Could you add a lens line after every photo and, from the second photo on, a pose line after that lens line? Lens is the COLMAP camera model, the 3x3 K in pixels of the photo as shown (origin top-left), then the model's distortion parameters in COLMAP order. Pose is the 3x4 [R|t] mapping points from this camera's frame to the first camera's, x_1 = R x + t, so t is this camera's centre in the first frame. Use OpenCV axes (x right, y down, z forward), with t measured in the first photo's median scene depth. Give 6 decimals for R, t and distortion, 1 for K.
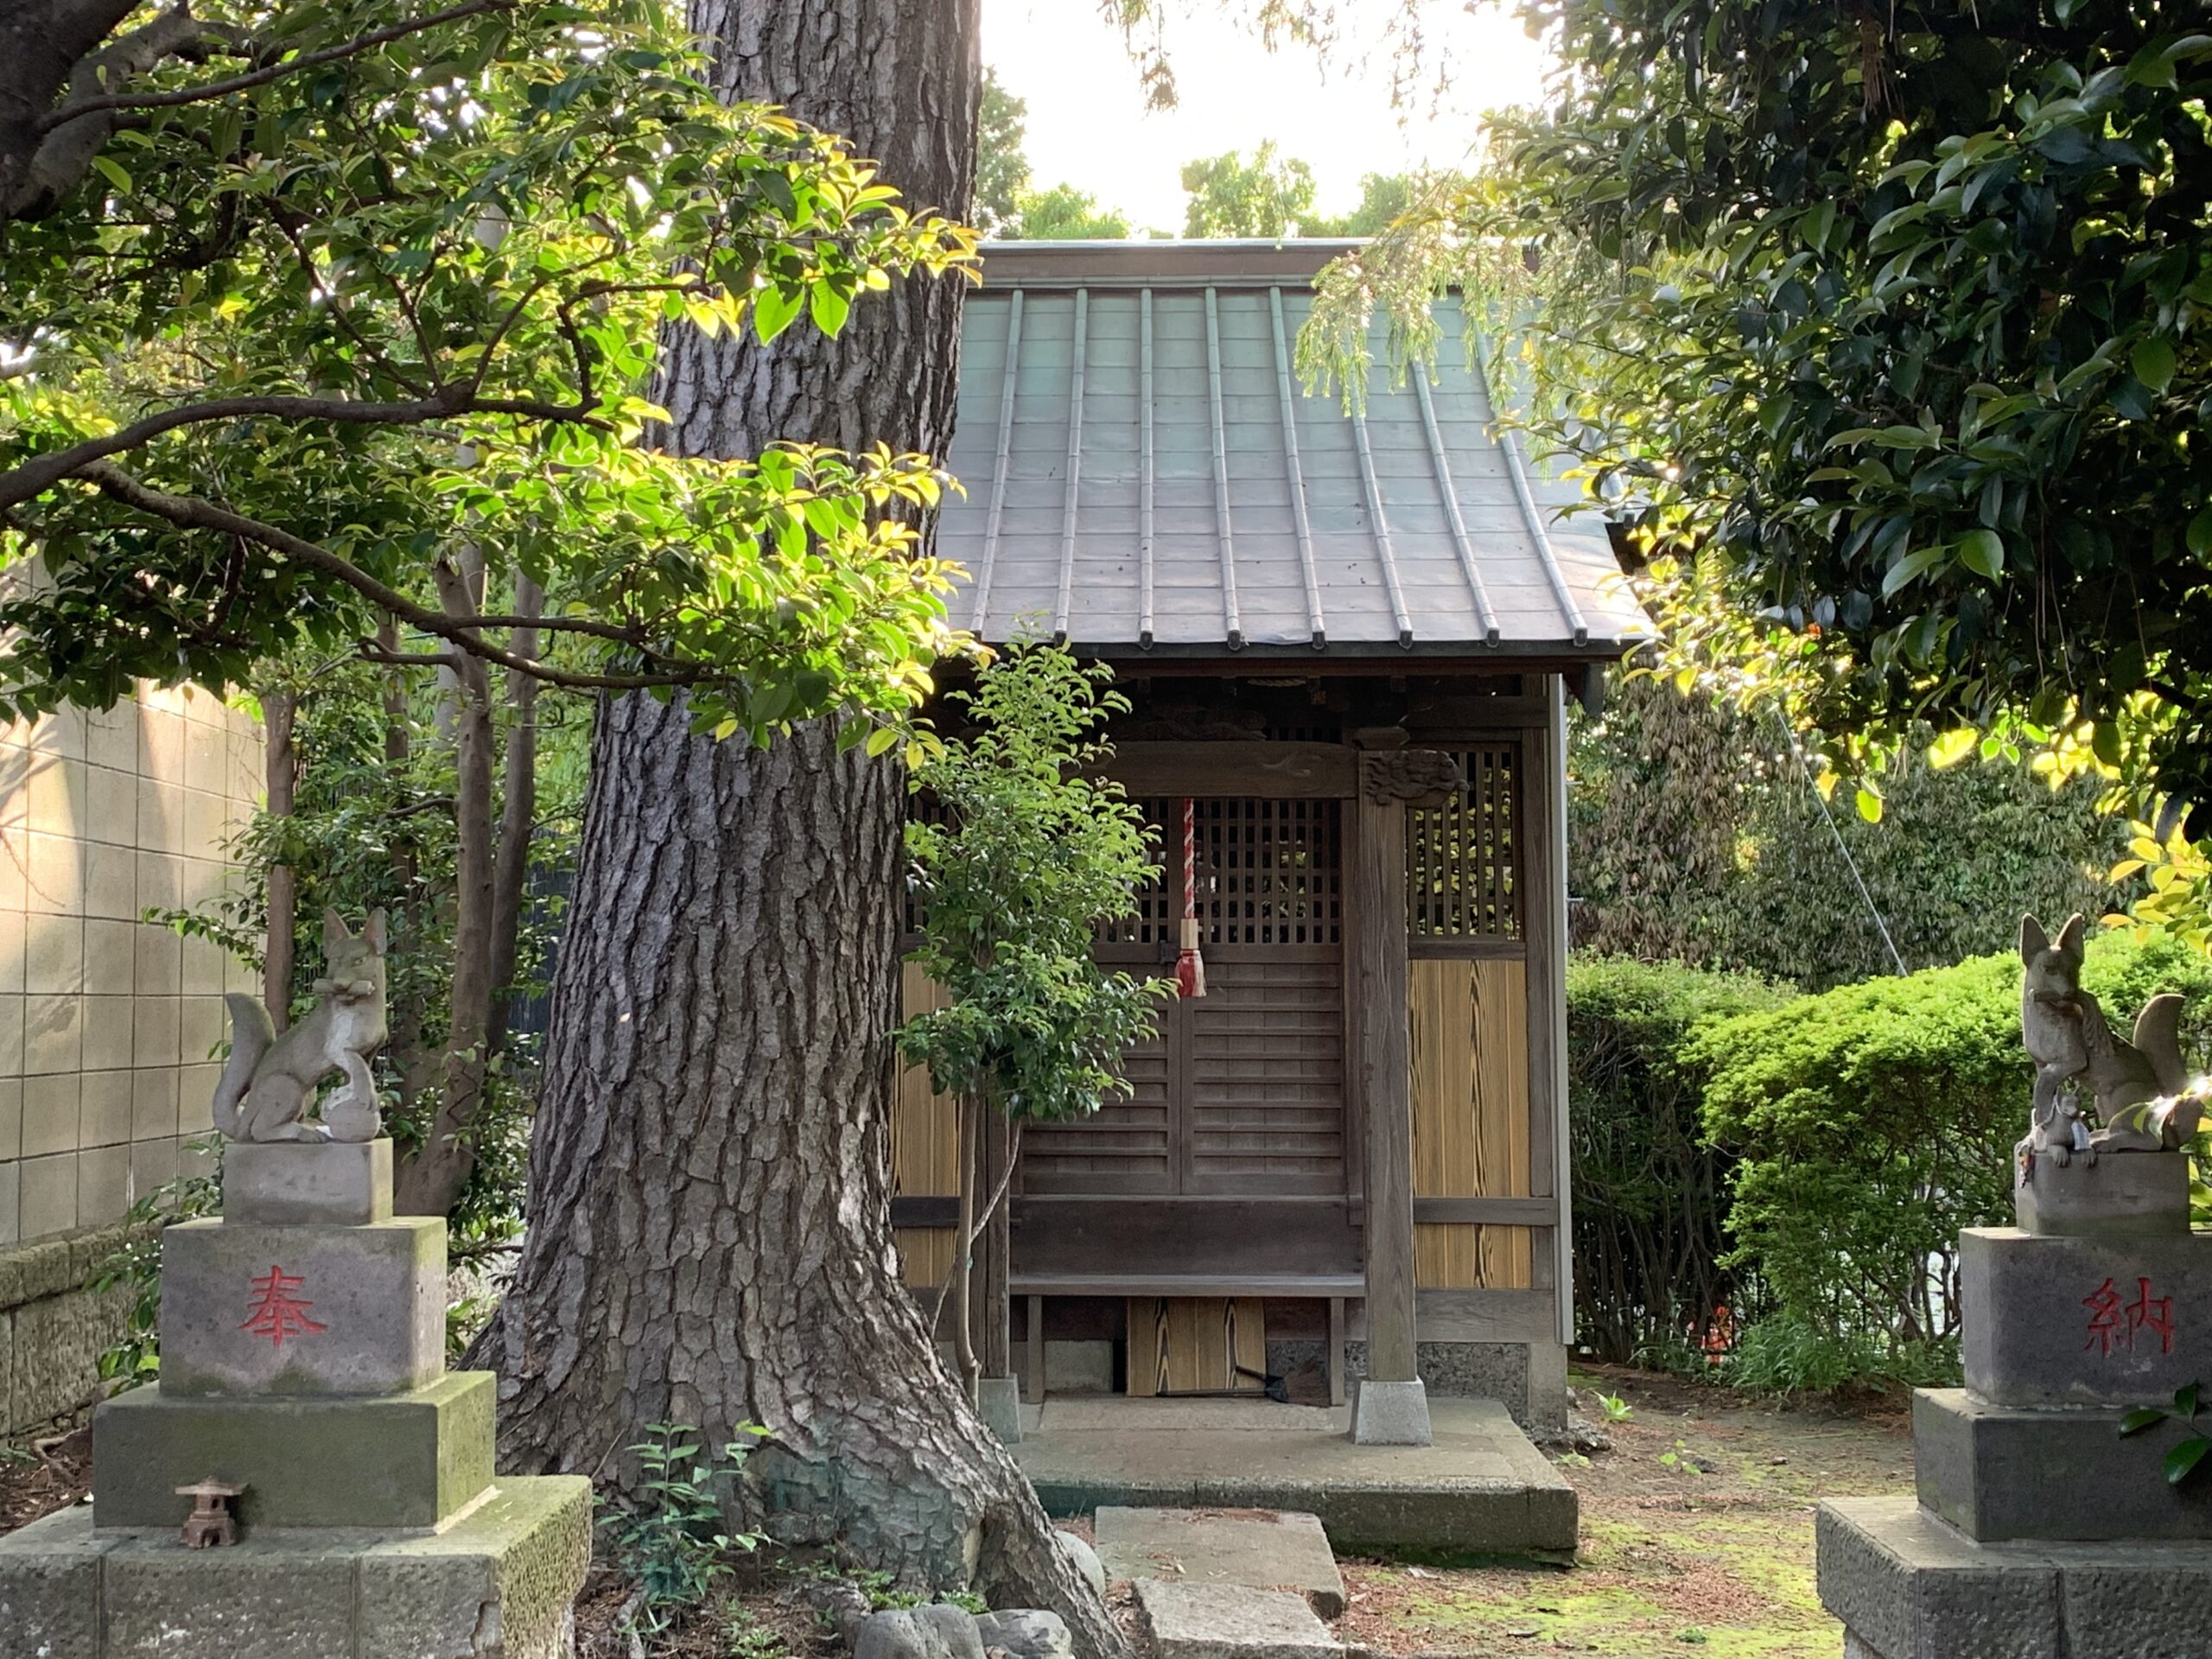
lens RADIAL K [[2761.5, 0, 1106.0], [0, 2761.5, 829.5], [0, 0, 1]] dist [0.000174, -0.000171]
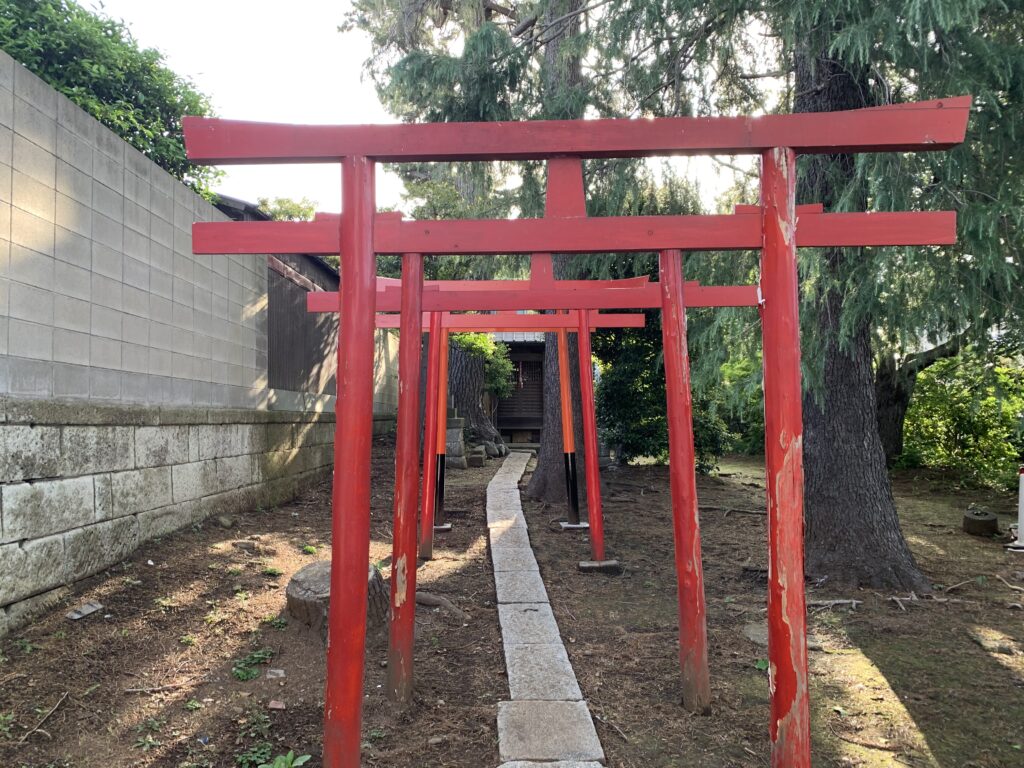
lens RADIAL K [[776.7, 0, 512.0], [0, 776.7, 384.0], [0, 0, 1]] dist [-0.000024, -0.000021]
pose [[0.999975, -0.004913, -0.005000, 0.023125], [0.004999, 0.999836, 0.017387, 0.018369], [0.004914, -0.017412, 0.999836, -1.420097]]
